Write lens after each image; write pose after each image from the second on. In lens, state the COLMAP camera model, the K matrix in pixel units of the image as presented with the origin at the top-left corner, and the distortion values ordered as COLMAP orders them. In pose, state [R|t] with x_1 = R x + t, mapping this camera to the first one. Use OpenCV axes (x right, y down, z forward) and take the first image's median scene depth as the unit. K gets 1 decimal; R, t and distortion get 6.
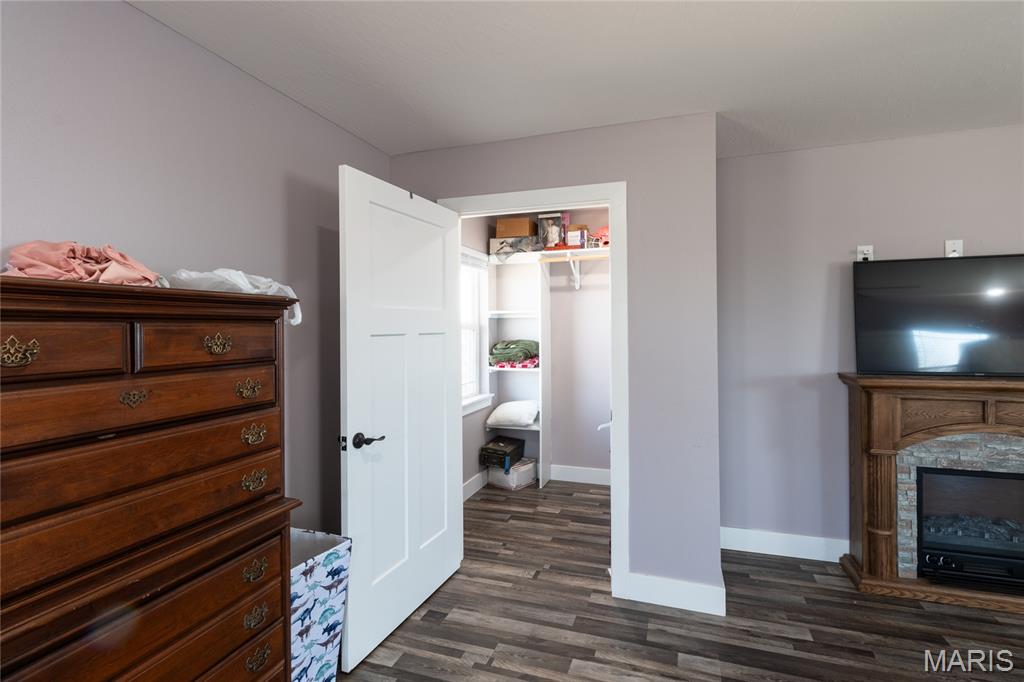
lens RADIAL K [[478.7, 0, 520.4], [0, 478.7, 330.6], [0, 0, 1]] dist [0.001682, 0.001227]
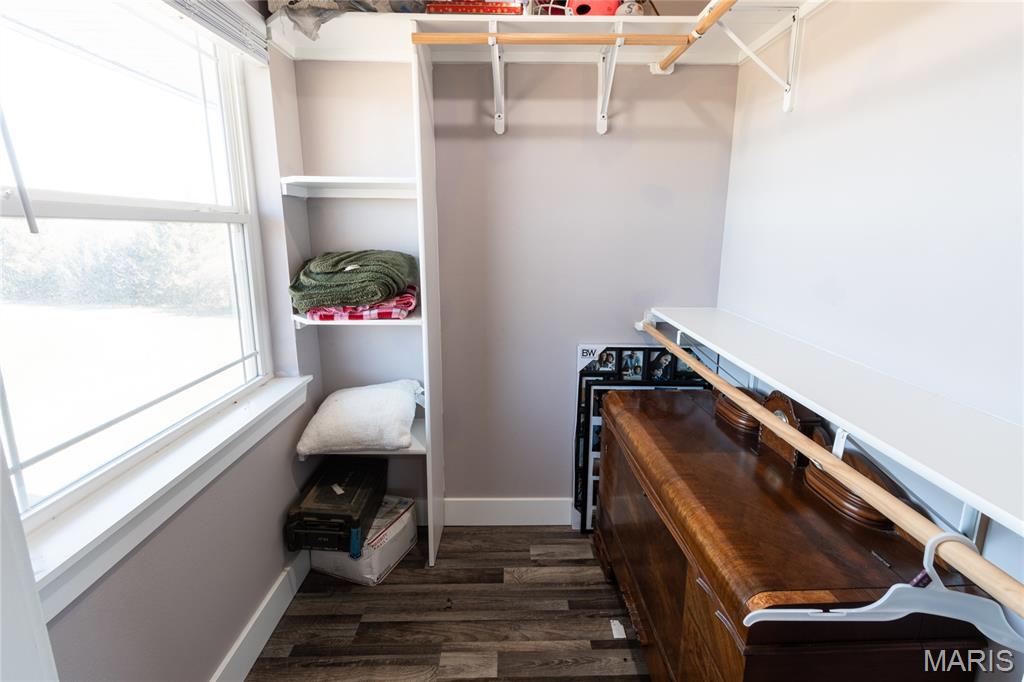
lens RADIAL K [[478.7, 0, 524.6], [0, 478.7, 334.0], [0, 0, 1]] dist [0.001682, 0.001227]
pose [[0.939437, -0.056641, 0.338009, -0.018755], [-0.013661, 0.979276, 0.202068, 0.004195], [-0.342450, -0.194448, 0.919194, 0.562294]]
